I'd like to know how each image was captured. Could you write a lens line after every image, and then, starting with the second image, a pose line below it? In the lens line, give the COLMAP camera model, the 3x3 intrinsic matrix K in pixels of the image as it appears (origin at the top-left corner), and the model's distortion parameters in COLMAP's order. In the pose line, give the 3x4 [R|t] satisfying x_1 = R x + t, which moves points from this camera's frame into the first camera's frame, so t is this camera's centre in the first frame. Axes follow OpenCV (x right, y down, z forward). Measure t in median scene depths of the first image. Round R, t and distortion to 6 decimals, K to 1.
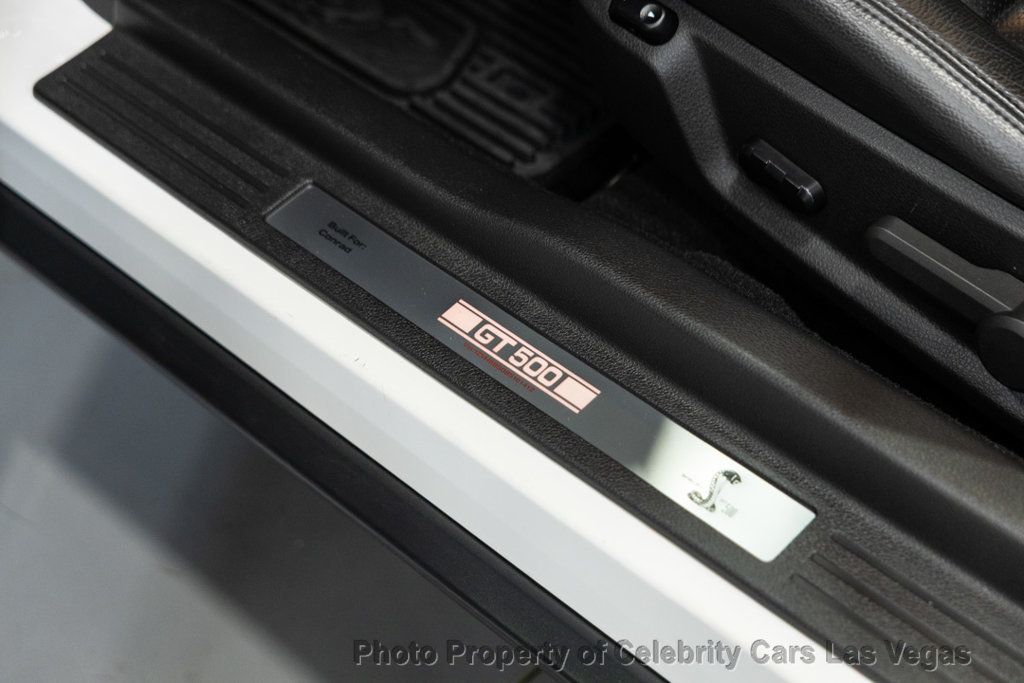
lens RADIAL K [[1963.2, 0, 512.0], [0, 1963.2, 341.5], [0, 0, 1]] dist [-0.018361, 0.086542]
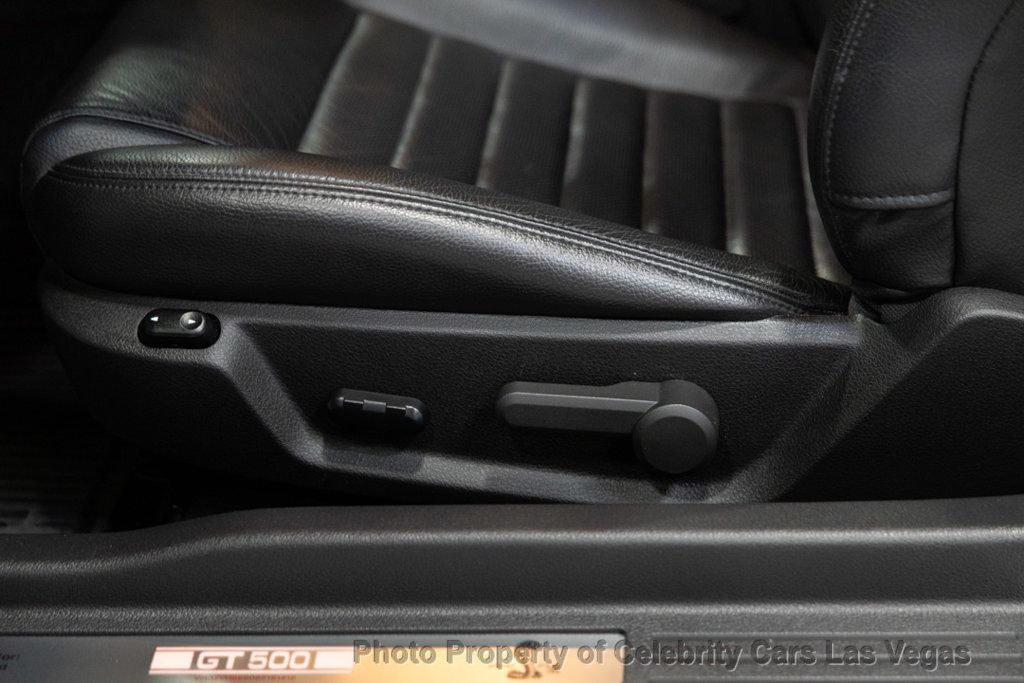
lens RADIAL K [[1963.2, 0, 512.0], [0, 1963.2, 341.5], [0, 0, 1]] dist [-0.018361, 0.086542]
pose [[0.773492, -0.323618, 0.544960, -0.361315], [0.478773, 0.861752, -0.167808, 0.091415], [-0.415314, 0.390710, 0.821498, 0.114379]]
